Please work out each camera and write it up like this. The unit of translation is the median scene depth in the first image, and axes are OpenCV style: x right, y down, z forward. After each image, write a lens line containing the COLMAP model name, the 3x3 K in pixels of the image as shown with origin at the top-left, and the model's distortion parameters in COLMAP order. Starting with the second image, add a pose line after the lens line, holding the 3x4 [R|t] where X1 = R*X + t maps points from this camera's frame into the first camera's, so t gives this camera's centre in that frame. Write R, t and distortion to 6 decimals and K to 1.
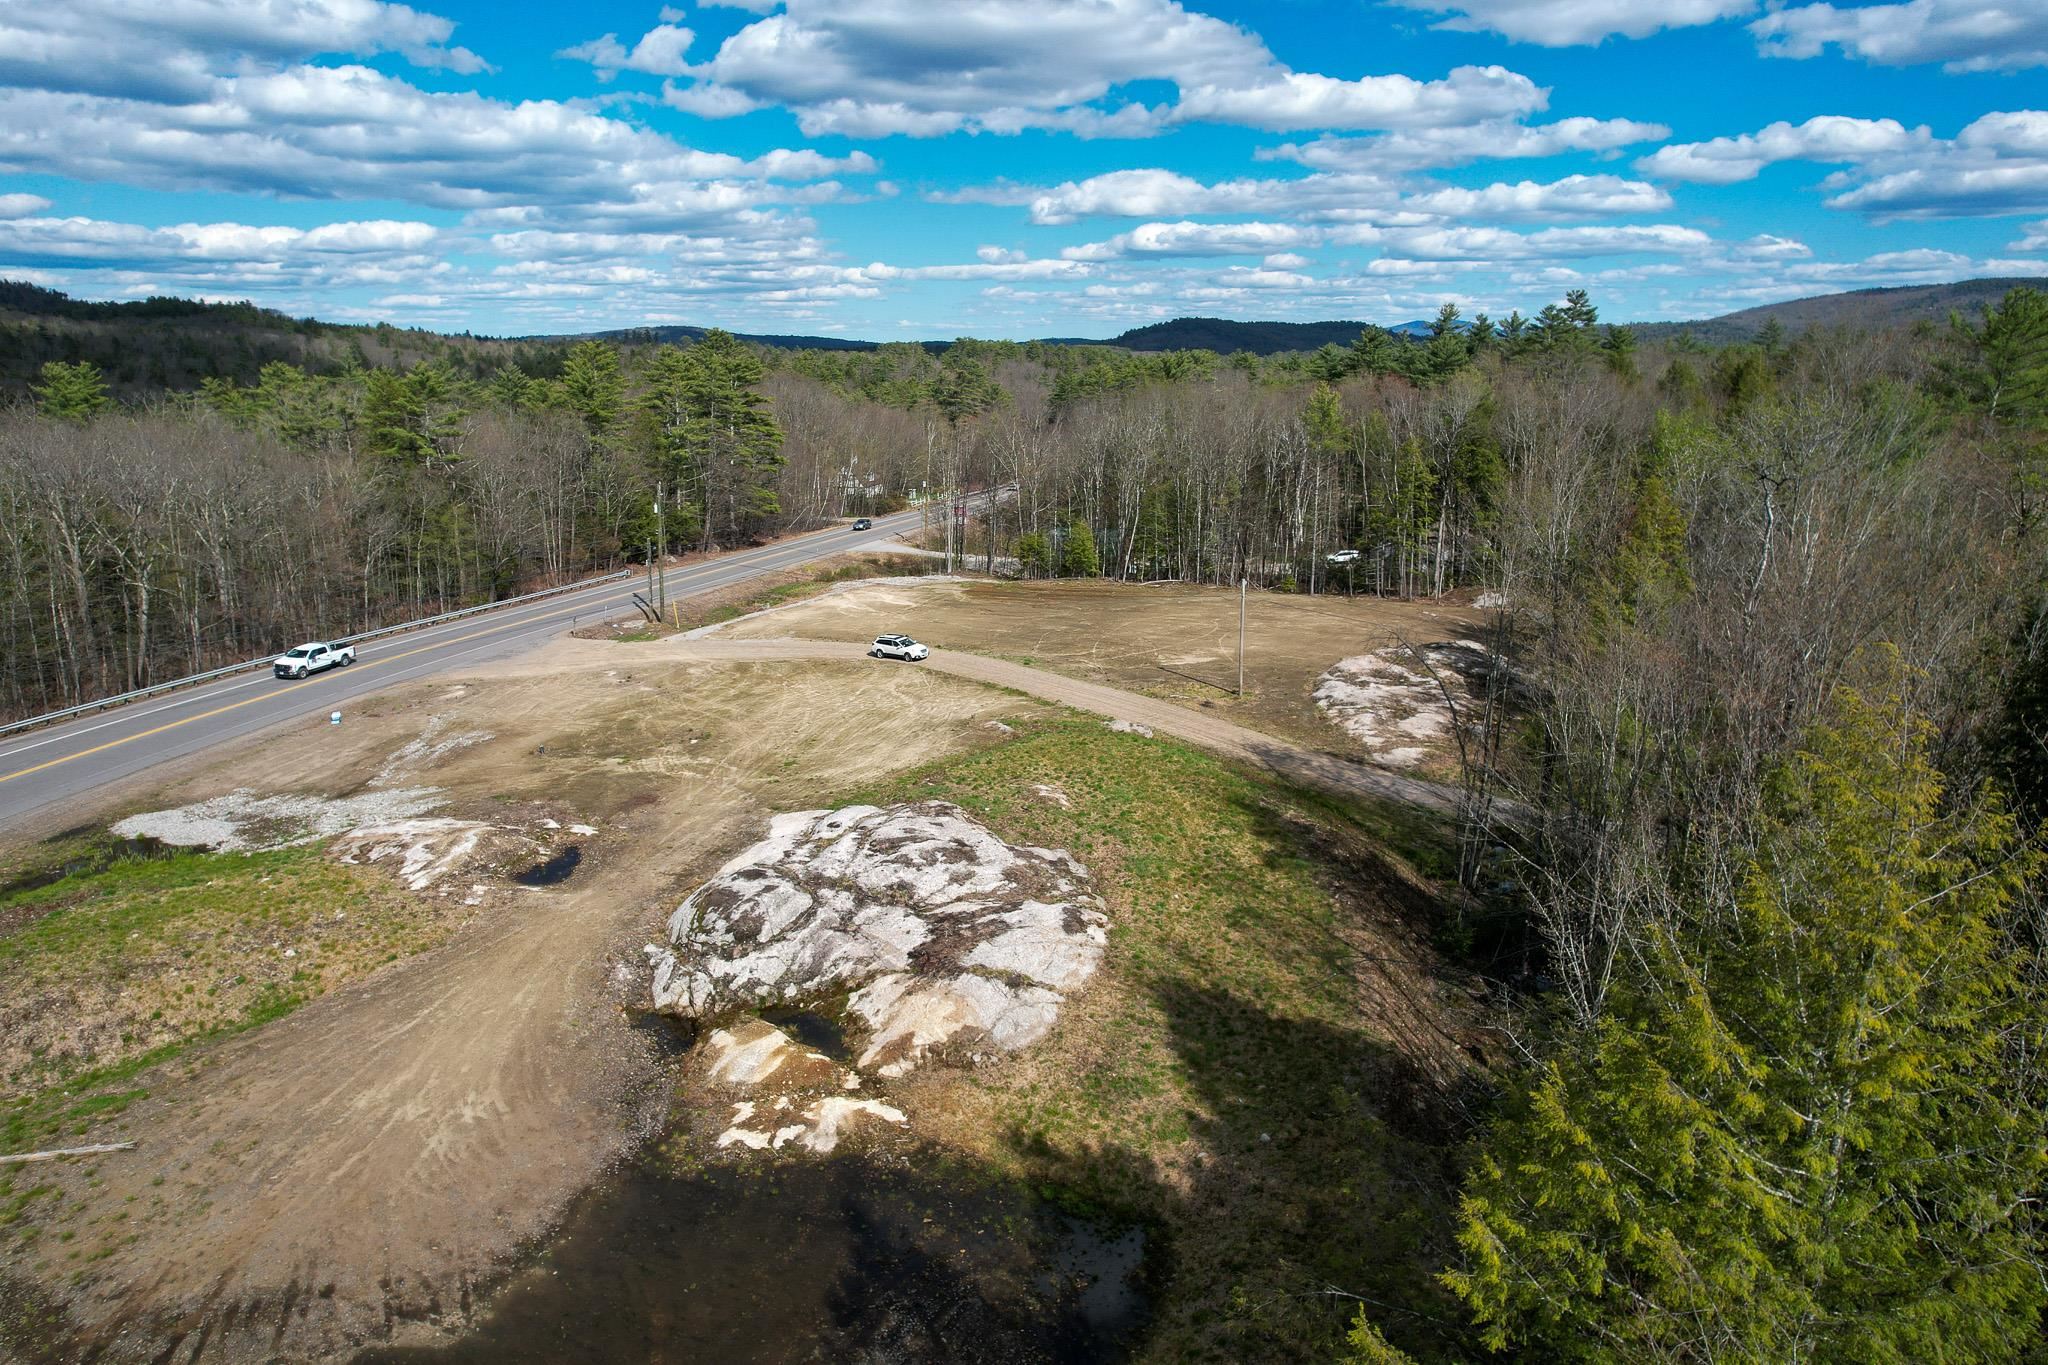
lens RADIAL K [[1305.5, 0, 1029.1], [0, 1305.5, 693.1], [0, 0, 1]] dist [-0.066783, 0.050878]
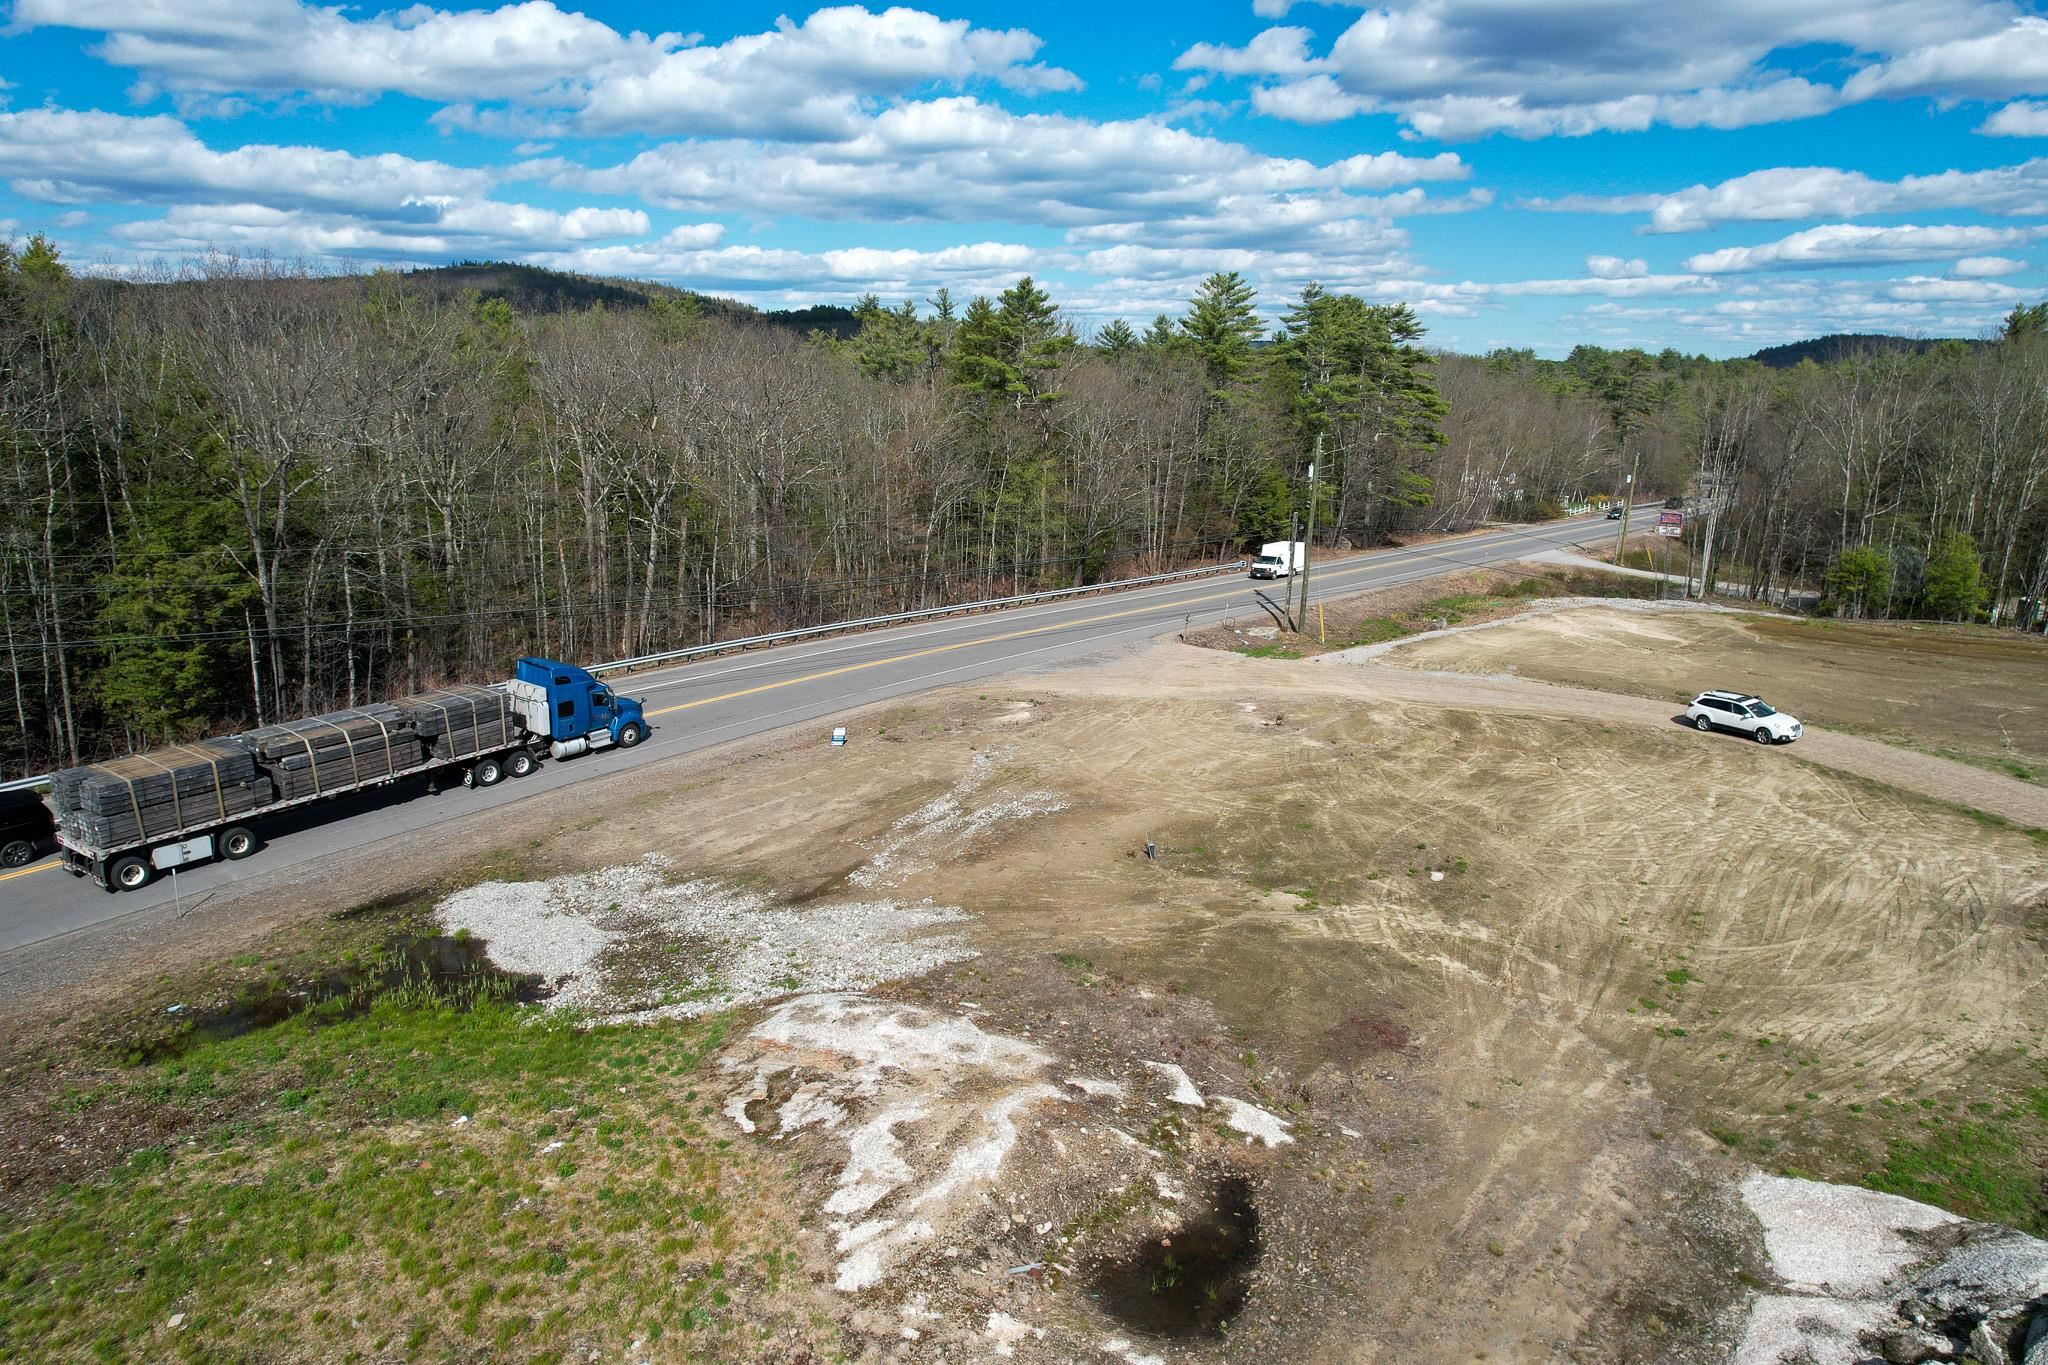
lens RADIAL K [[1305.5, 0, 1033.0], [0, 1305.5, 695.5], [0, 0, 1]] dist [-0.066783, 0.050878]
pose [[0.911127, 0.108068, -0.397704, -0.230205], [-0.112158, 0.993605, 0.013042, -0.024135], [0.396570, 0.032723, 0.917421, 0.521773]]
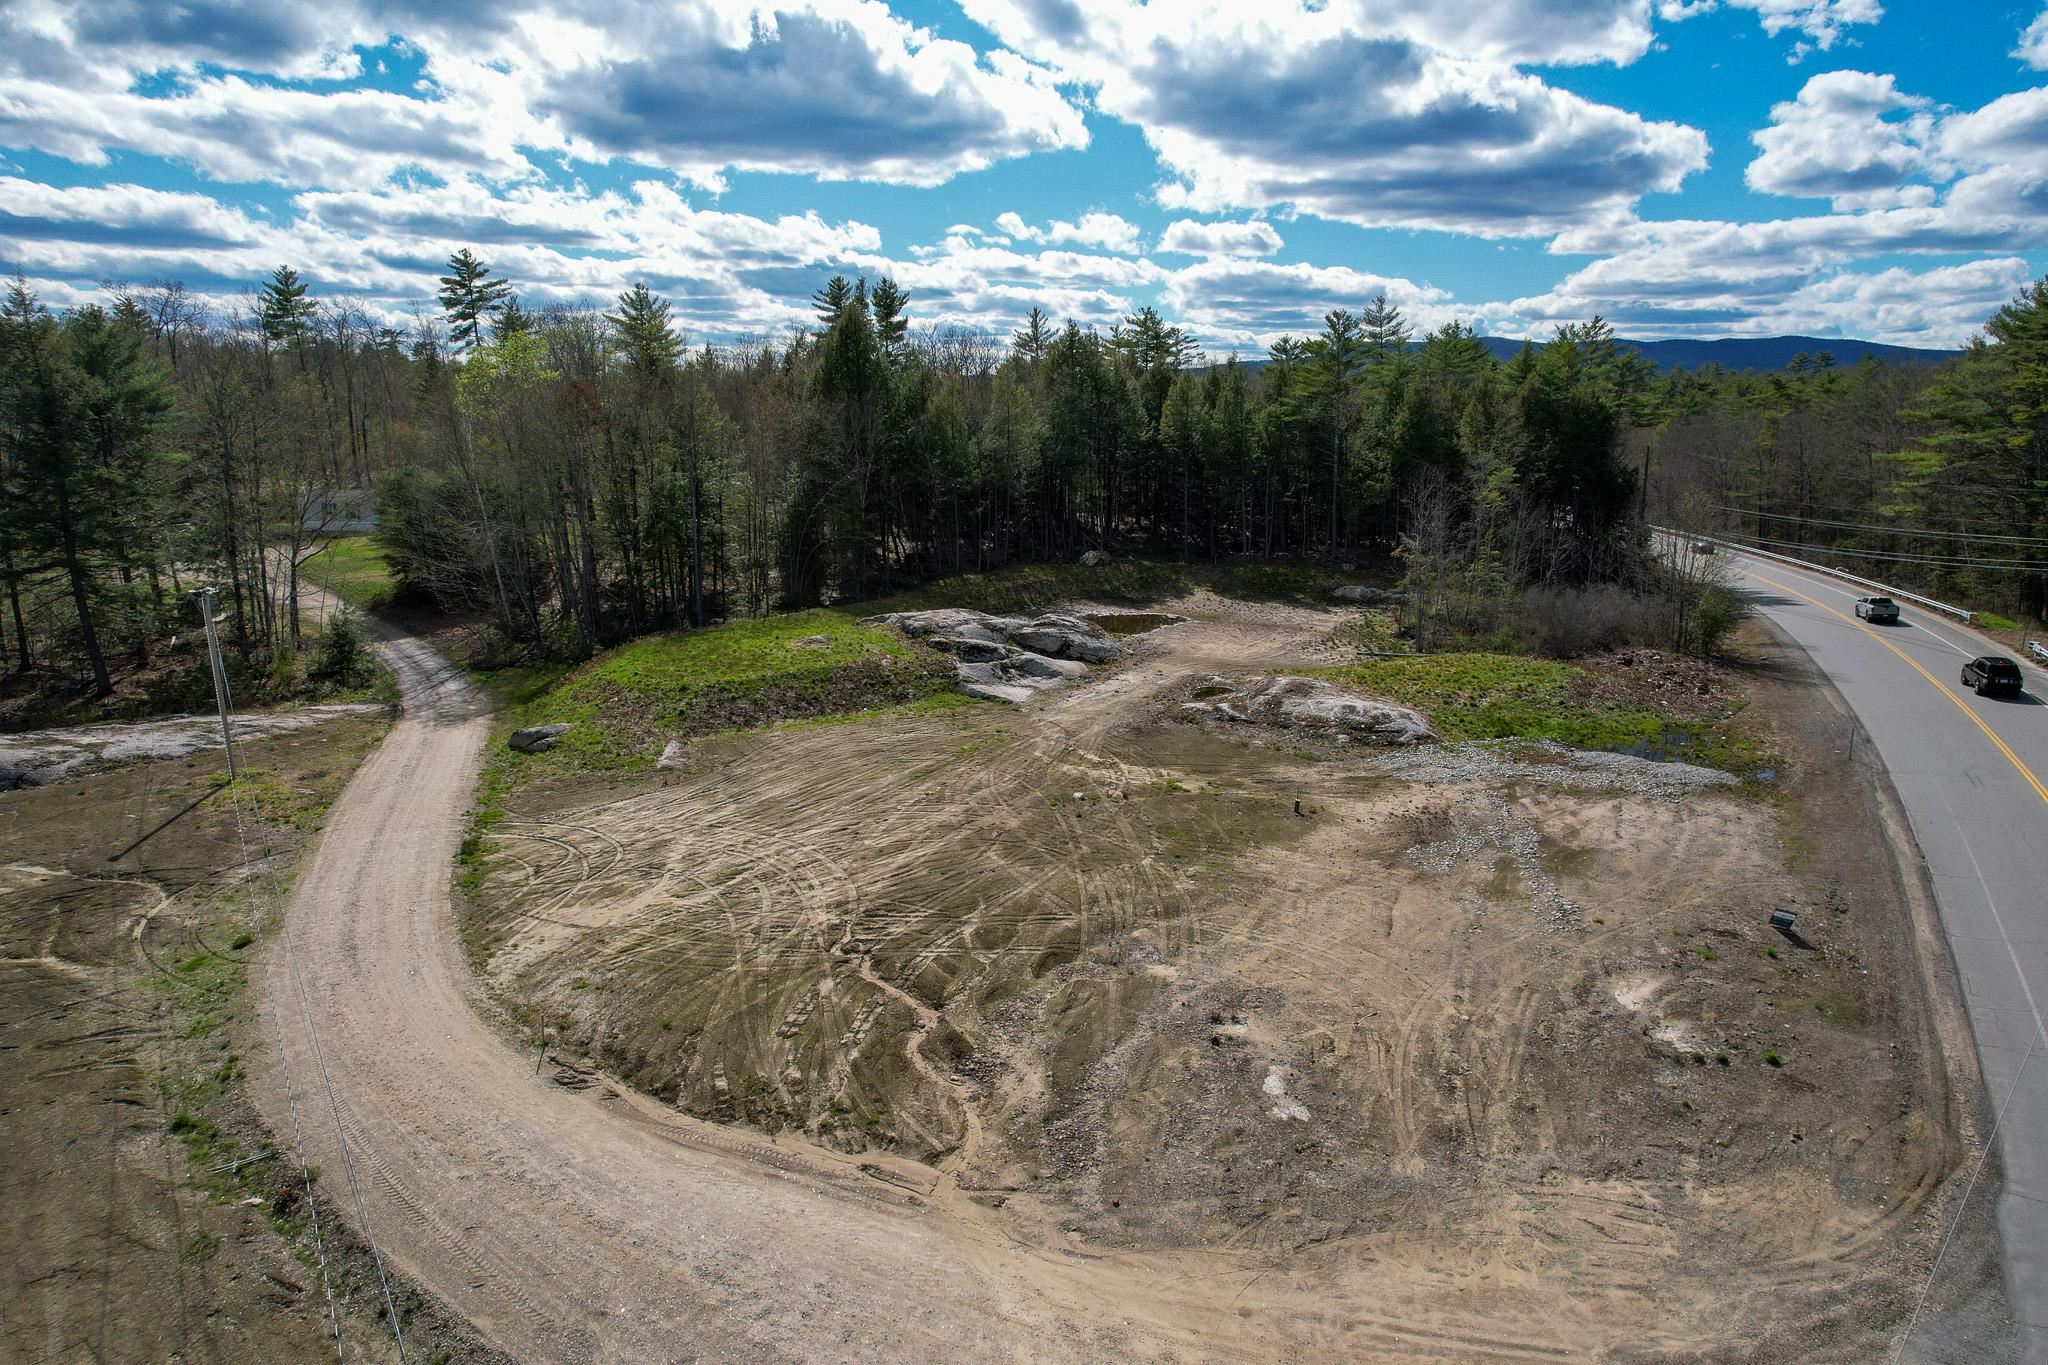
lens RADIAL K [[1305.5, 0, 1024.3], [0, 1305.5, 729.2], [0, 0, 1]] dist [-0.066783, 0.050878]
pose [[-0.942468, -0.080202, 0.324532, -0.498152], [0.084715, 0.881806, 0.463941, -0.345253], [-0.323383, 0.464743, -0.824280, 1.722121]]
